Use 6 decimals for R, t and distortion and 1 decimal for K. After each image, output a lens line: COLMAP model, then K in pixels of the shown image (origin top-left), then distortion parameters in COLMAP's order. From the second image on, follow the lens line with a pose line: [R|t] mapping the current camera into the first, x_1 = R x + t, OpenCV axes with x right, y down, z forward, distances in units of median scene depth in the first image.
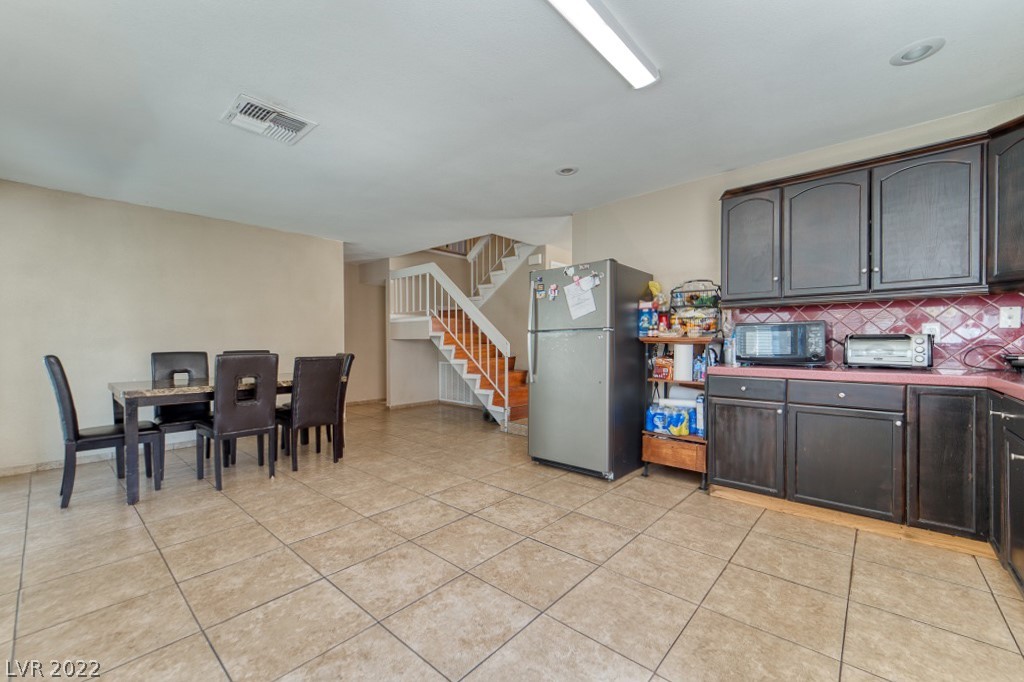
lens RADIAL K [[412.0, 0, 515.8], [0, 412.0, 345.6], [0, 0, 1]] dist [0.001849, 0.000003]
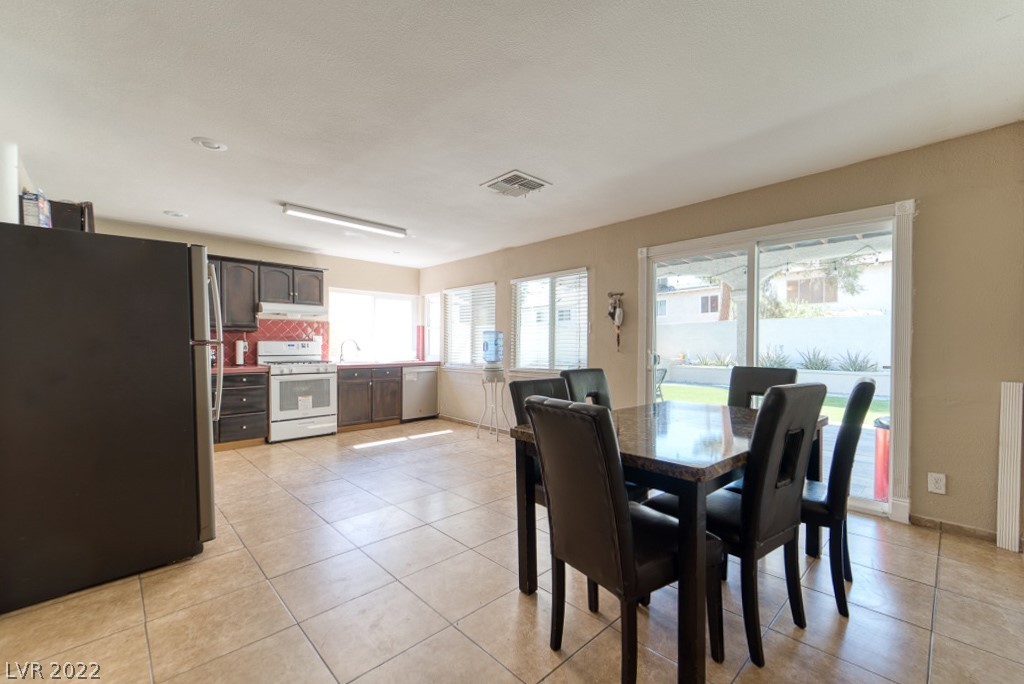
lens RADIAL K [[424.1, 0, 515.2], [0, 424.1, 345.3], [0, 0, 1]] dist [0.000889, -0.000024]
pose [[-0.996238, 0.005706, 0.086468, -0.664786], [0.006079, 0.999973, 0.004054, -0.039209], [-0.086442, 0.004564, -0.996246, 2.195996]]
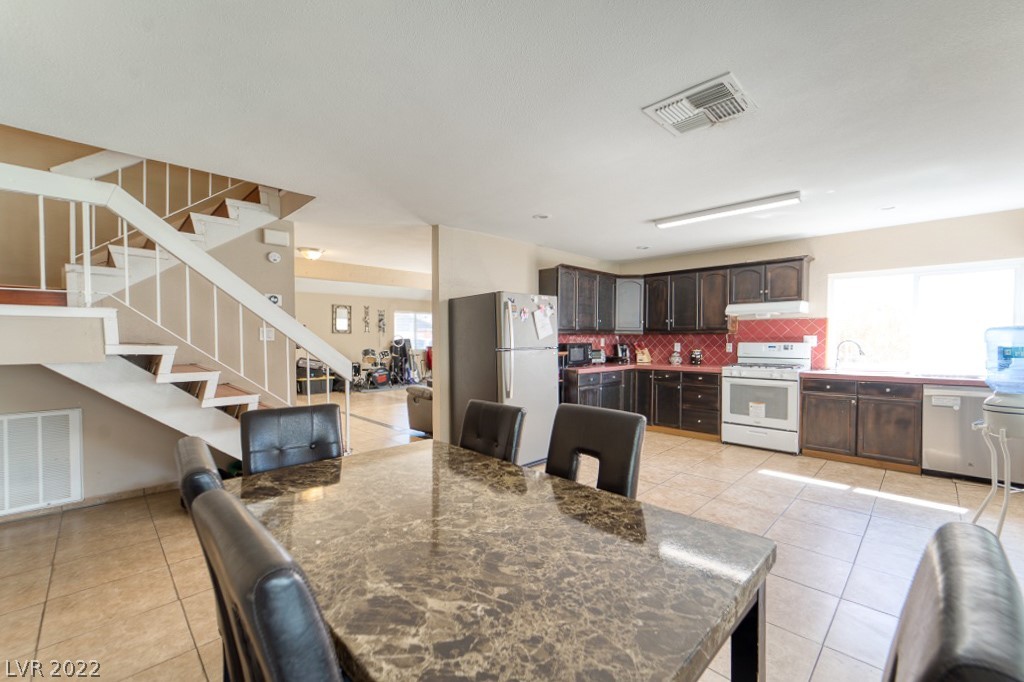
lens RADIAL K [[419.2, 0, 512.0], [0, 419.2, 347.2], [0, 0, 1]] dist [-0.000616, -0.000157]
pose [[0.071132, -0.016967, 0.997323, -1.376428], [0.008024, 0.999833, 0.016438, -0.077464], [-0.997435, 0.006834, 0.071256, 1.241175]]
